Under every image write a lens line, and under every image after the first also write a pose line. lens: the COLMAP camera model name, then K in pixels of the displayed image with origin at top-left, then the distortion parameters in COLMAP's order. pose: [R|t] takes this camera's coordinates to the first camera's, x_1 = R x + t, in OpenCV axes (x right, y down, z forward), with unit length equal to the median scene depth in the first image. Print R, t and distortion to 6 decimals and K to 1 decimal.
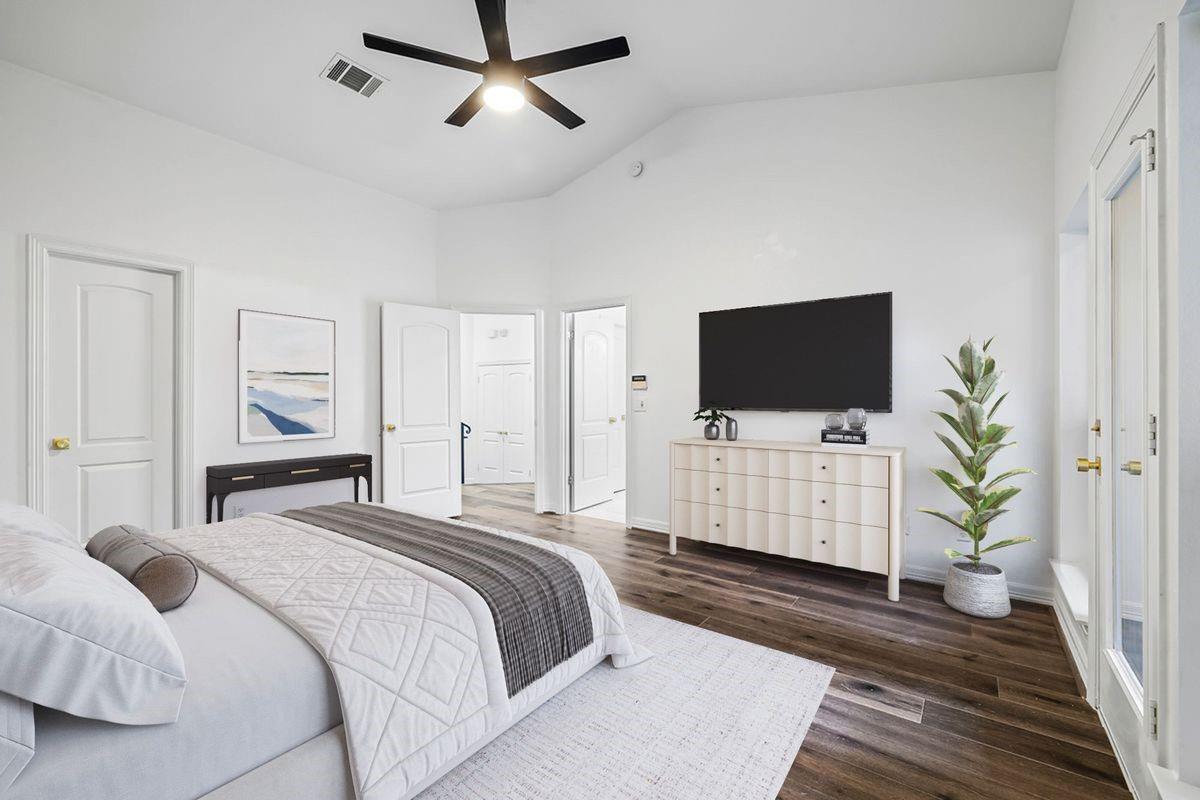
lens RADIAL K [[506.3, 0, 598.2], [0, 506.3, 392.3], [0, 0, 1]] dist [-0.001452, -0.000118]
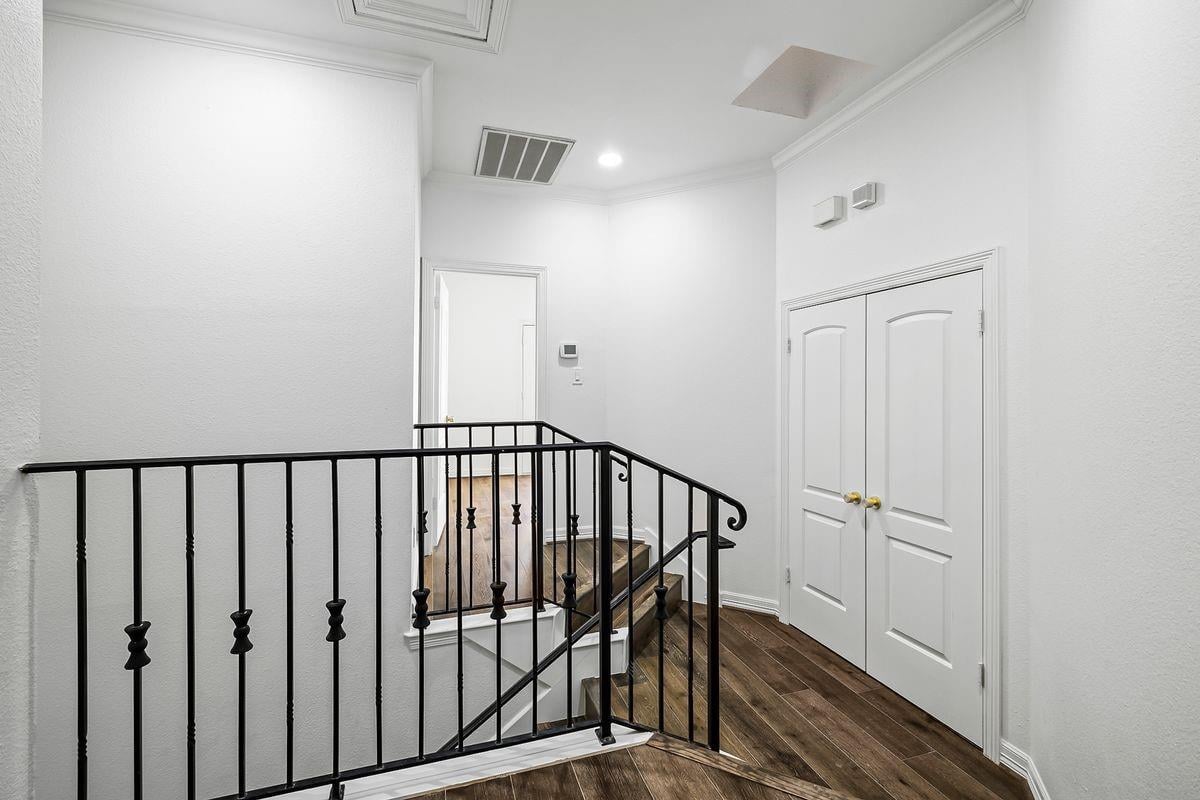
lens RADIAL K [[506.3, 0, 598.2], [0, 506.3, 392.3], [0, 0, 1]] dist [-0.001452, -0.000118]
pose [[0.816467, -0.000015, -0.577392, -0.140367], [0.004284, 0.999973, 0.006032, 0.007267], [0.577376, -0.007399, 0.816445, 0.637214]]
